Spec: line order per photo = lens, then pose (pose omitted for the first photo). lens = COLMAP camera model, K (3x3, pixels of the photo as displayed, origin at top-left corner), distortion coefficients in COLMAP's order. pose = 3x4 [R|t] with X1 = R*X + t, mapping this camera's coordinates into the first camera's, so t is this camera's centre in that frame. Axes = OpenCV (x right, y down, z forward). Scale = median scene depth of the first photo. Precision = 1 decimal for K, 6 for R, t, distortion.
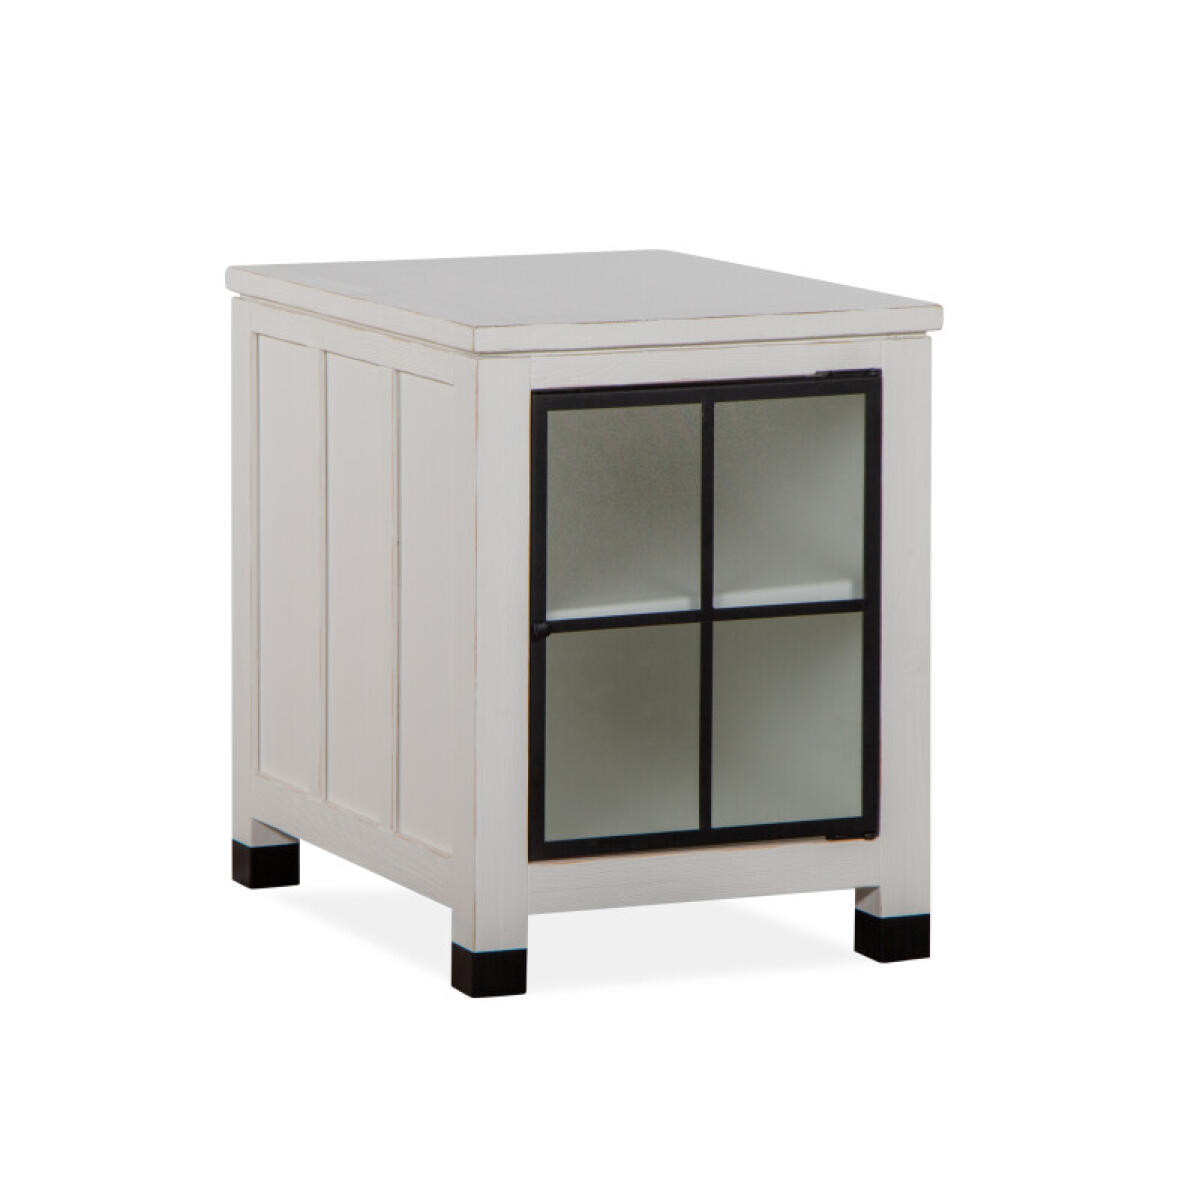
lens RADIAL K [[6805.1, 0, 600.0], [0, 6805.1, 600.0], [0, 0, 1]] dist [0.090136, 9.439881]
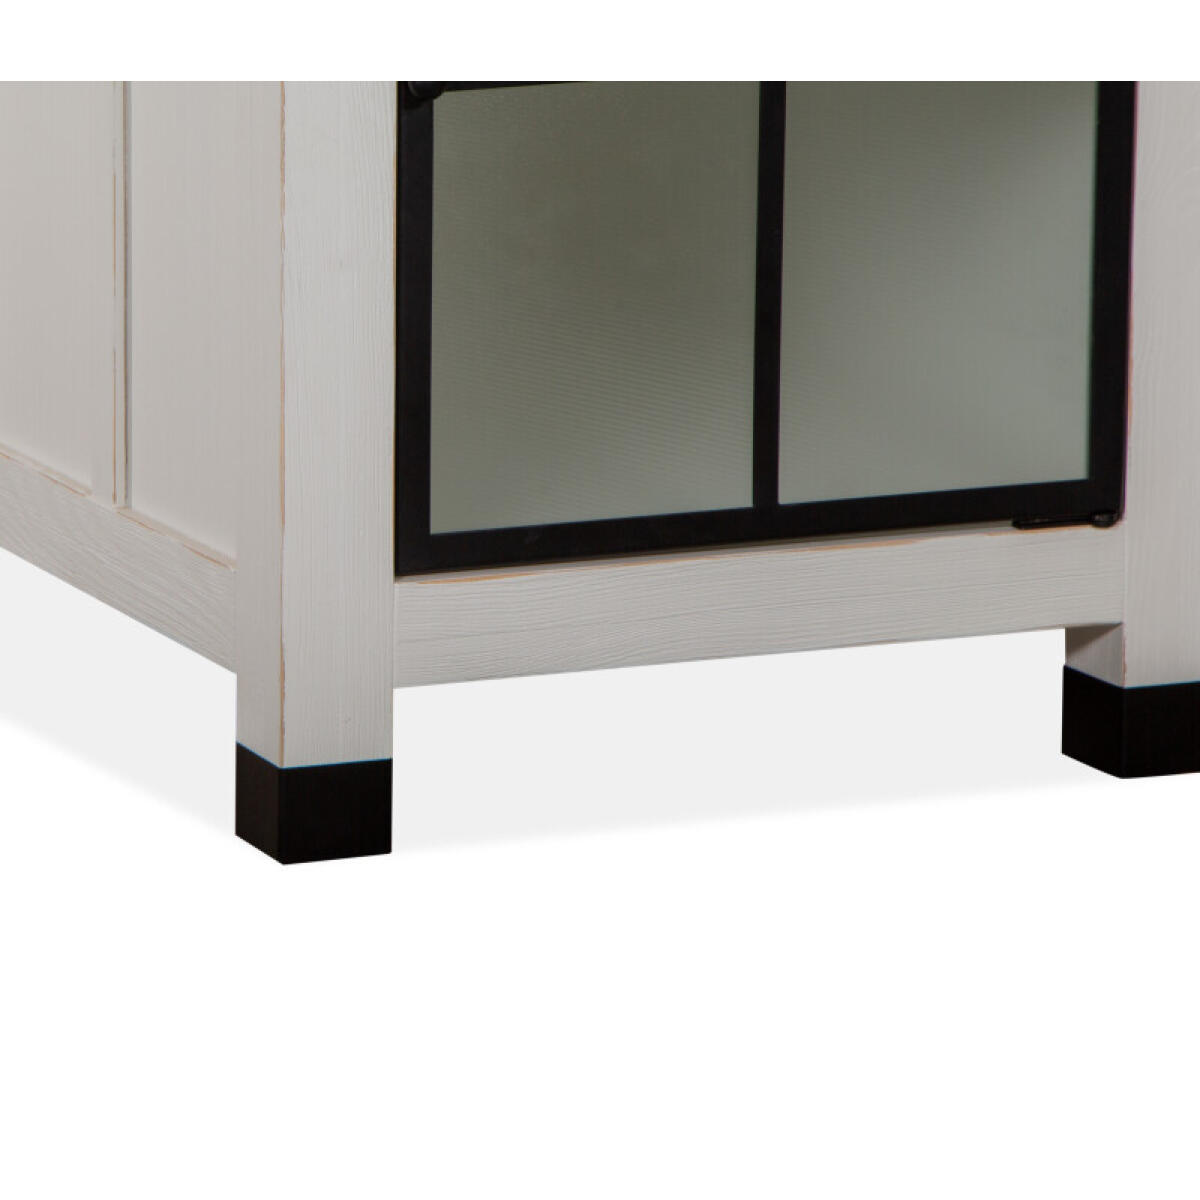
lens RADIAL K [[6805.1, 0, 600.0], [0, 6805.1, 600.0], [0, 0, 1]] dist [0.090136, 9.439881]
pose [[0.999727, -0.000460, 0.023348, -0.007288], [-0.000985, 0.998086, 0.061831, 0.010595], [-0.023331, -0.061837, 0.997814, 0.520203]]
